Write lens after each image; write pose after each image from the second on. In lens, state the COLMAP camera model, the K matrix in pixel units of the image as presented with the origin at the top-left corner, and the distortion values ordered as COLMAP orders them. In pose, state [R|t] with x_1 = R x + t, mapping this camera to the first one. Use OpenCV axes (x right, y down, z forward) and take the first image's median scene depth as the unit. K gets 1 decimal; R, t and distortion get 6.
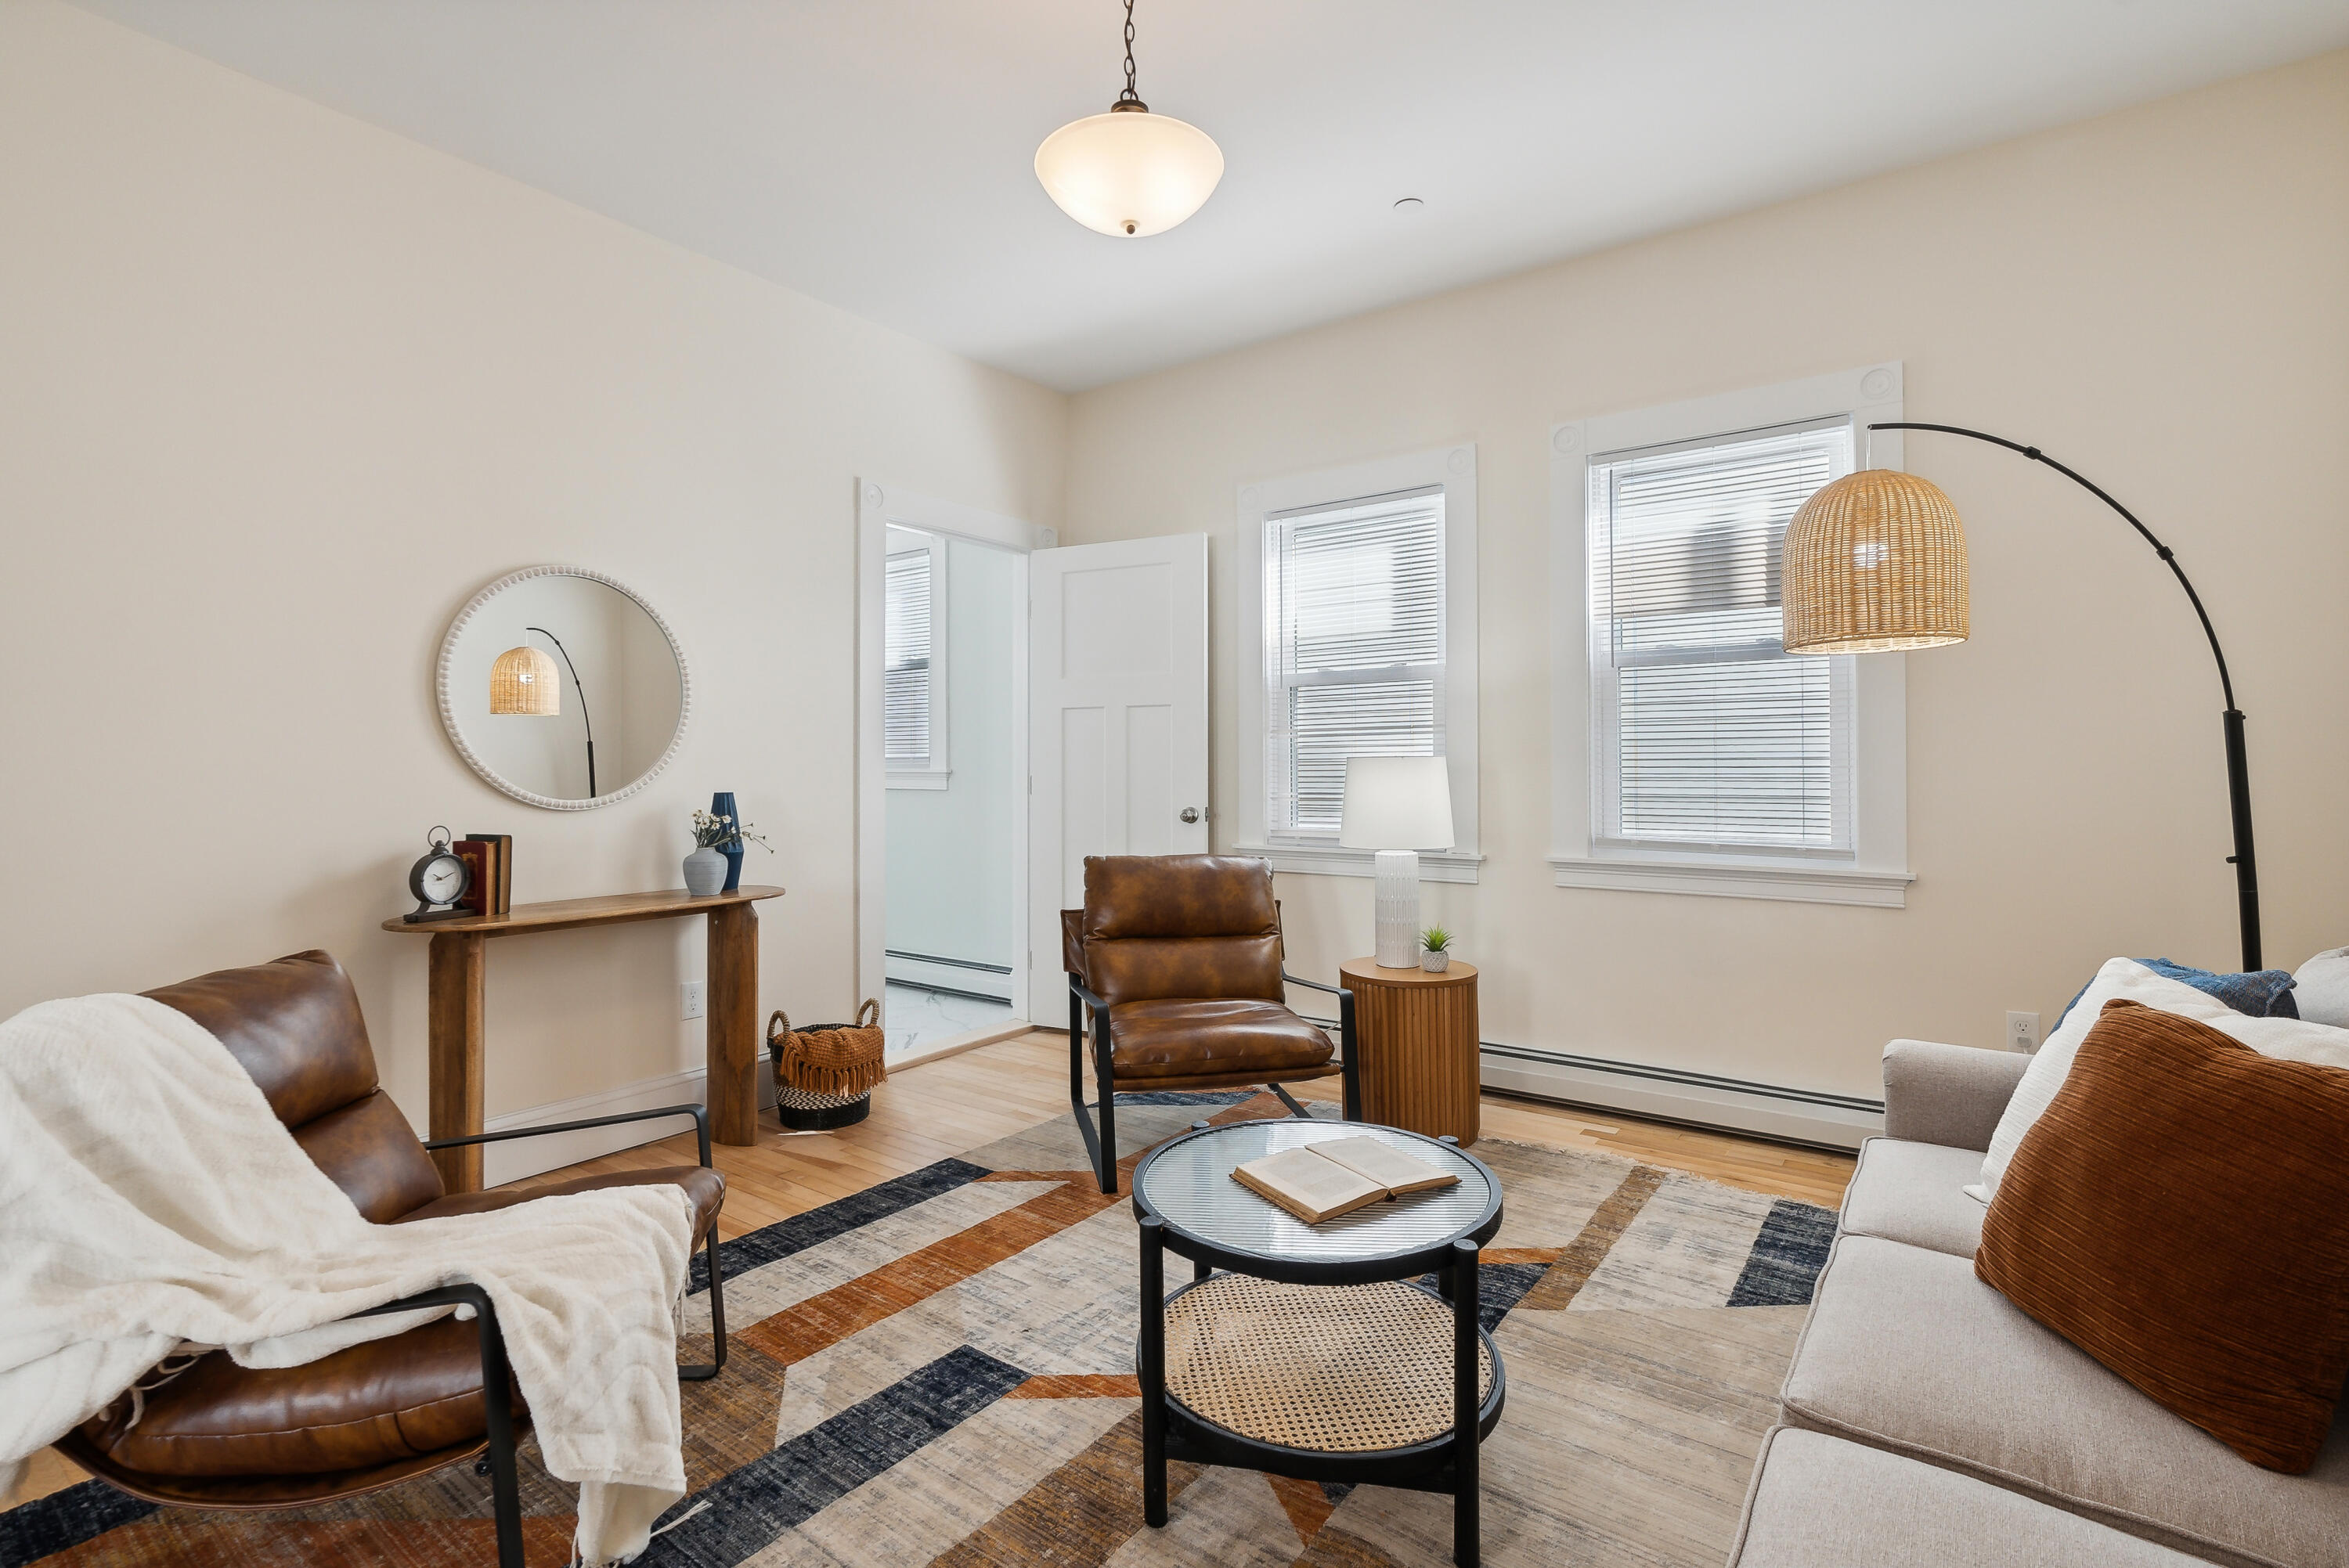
lens RADIAL K [[1077.4, 0, 1171.2], [0, 1077.4, 762.1], [0, 0, 1]] dist [-0.023095, 0.013827]
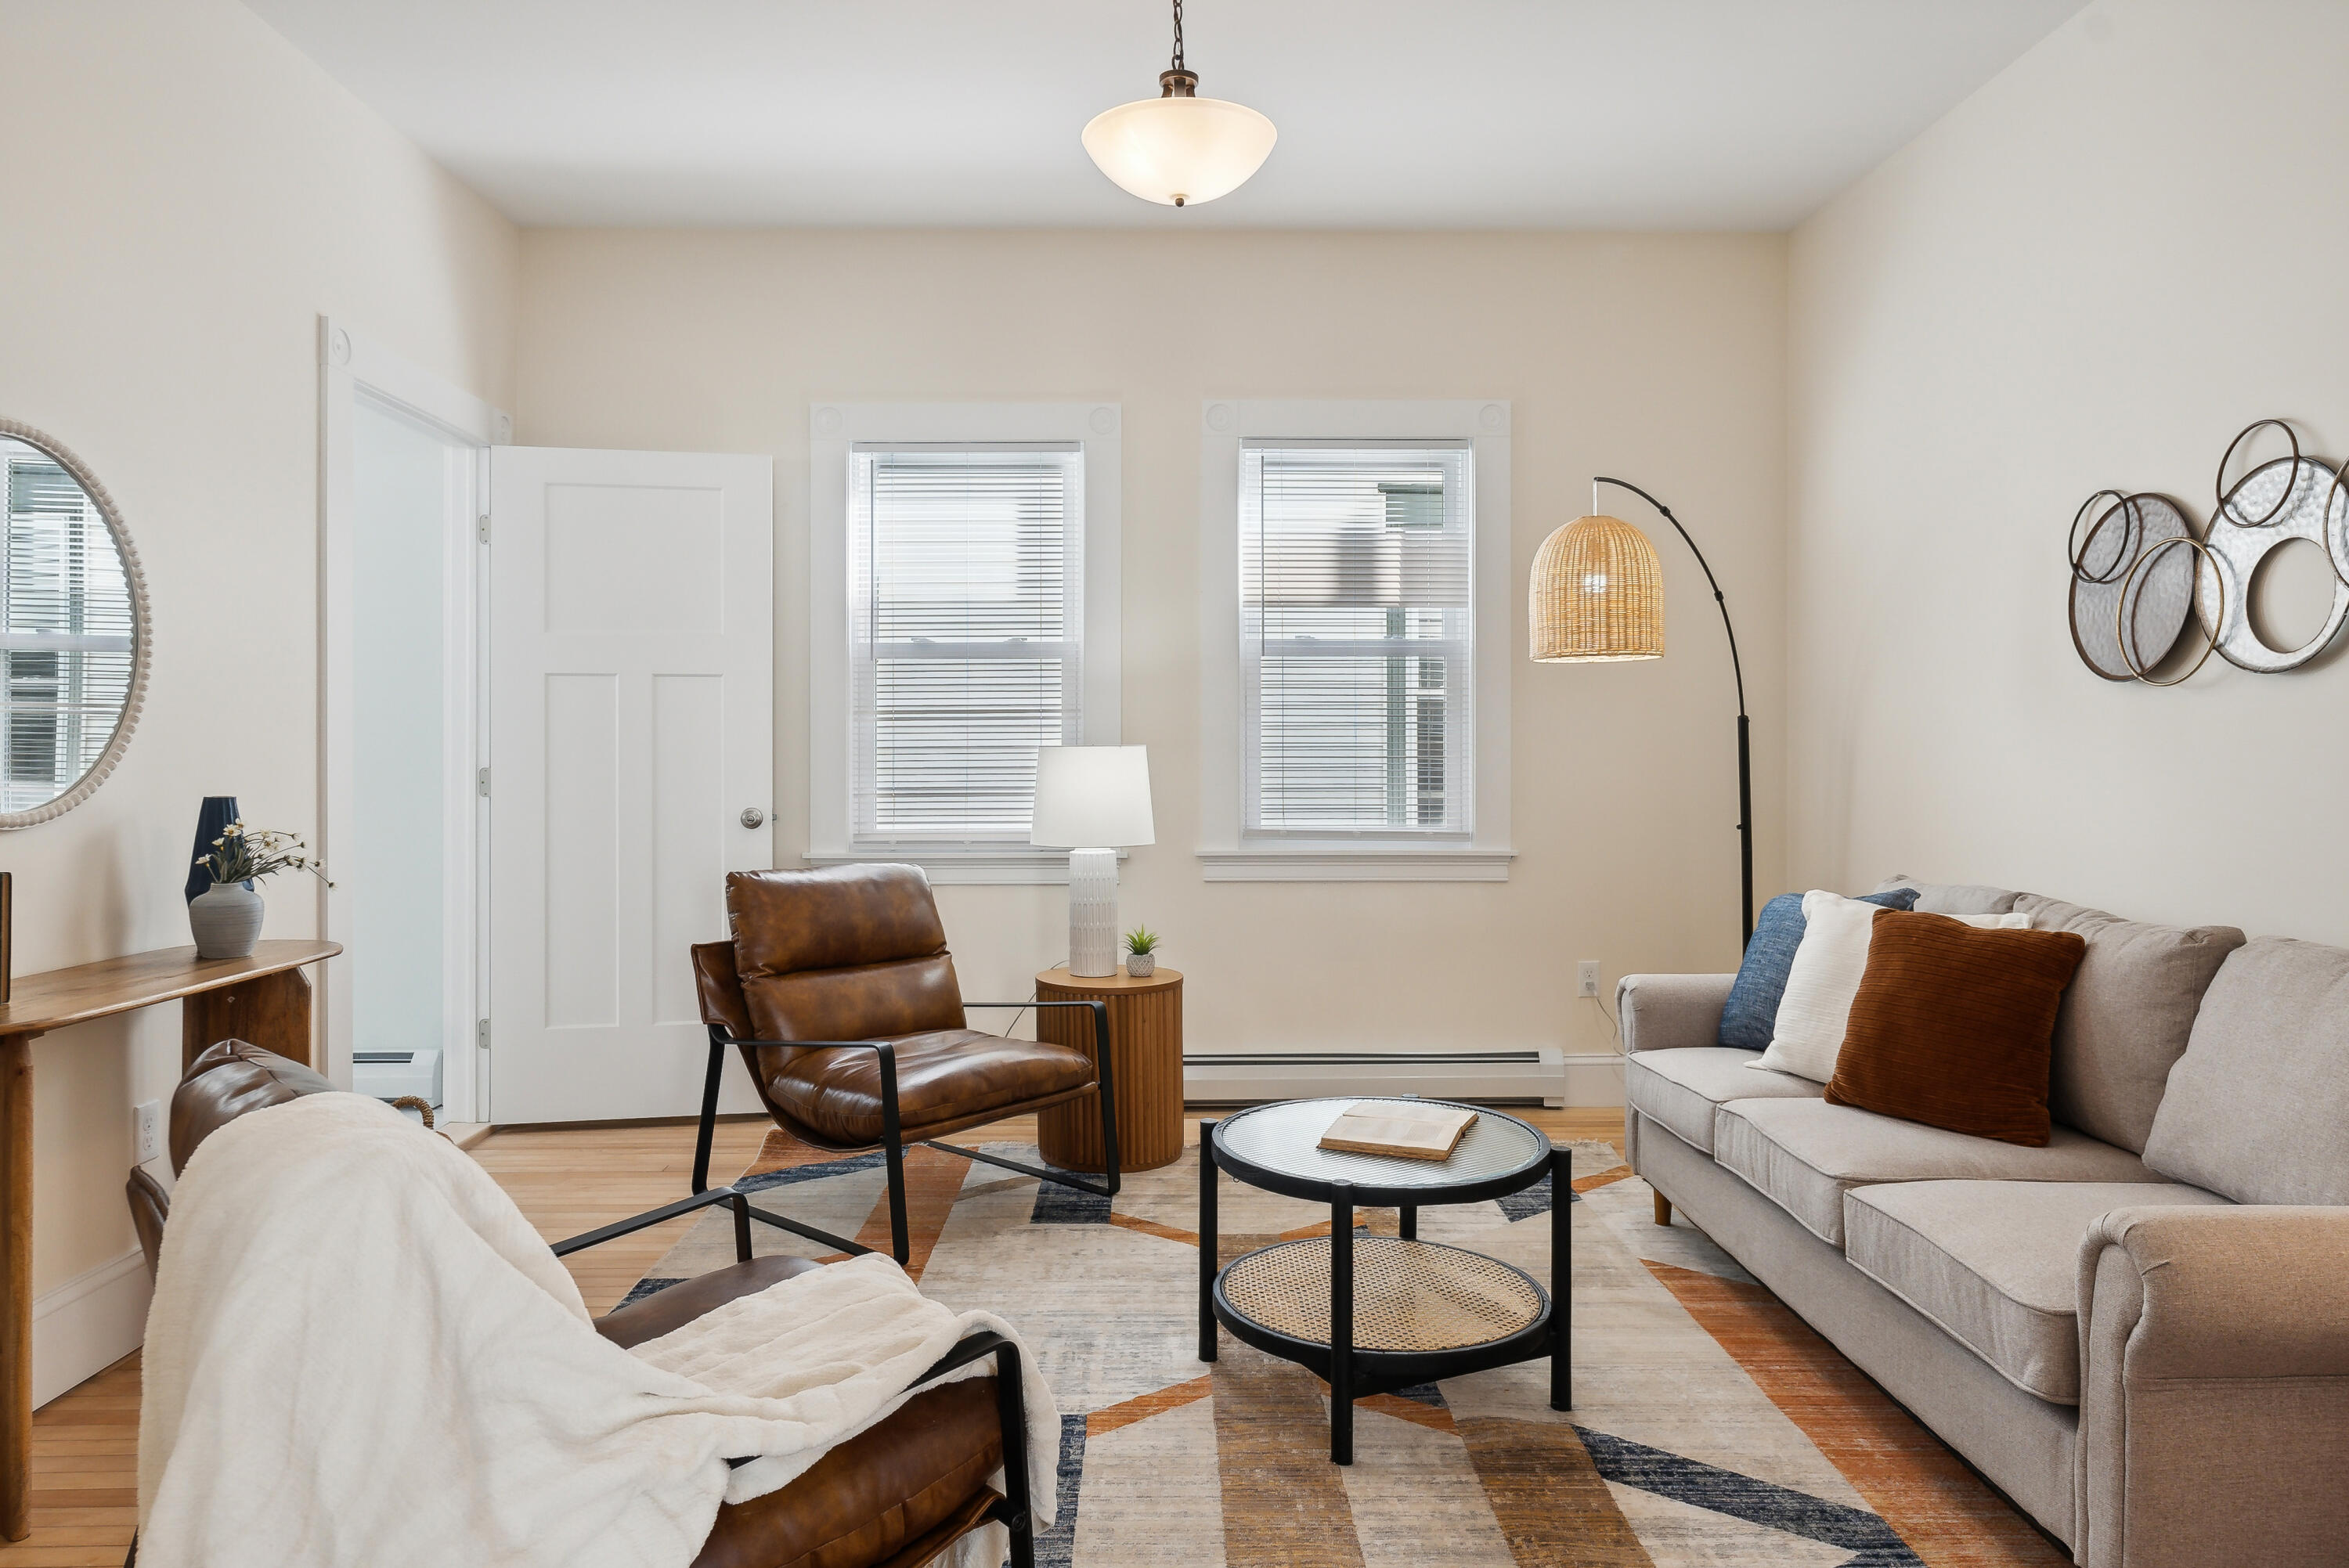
lens RADIAL K [[1474.7, 0, 1169.8], [0, 1474.7, 761.4], [0, 0, 1]] dist [-0.005979, 0.000069]
pose [[0.801400, -0.002384, 0.598123, -0.466692], [-0.003755, 0.999952, 0.009017, -0.003083], [-0.598116, -0.009472, 0.801353, -0.035694]]
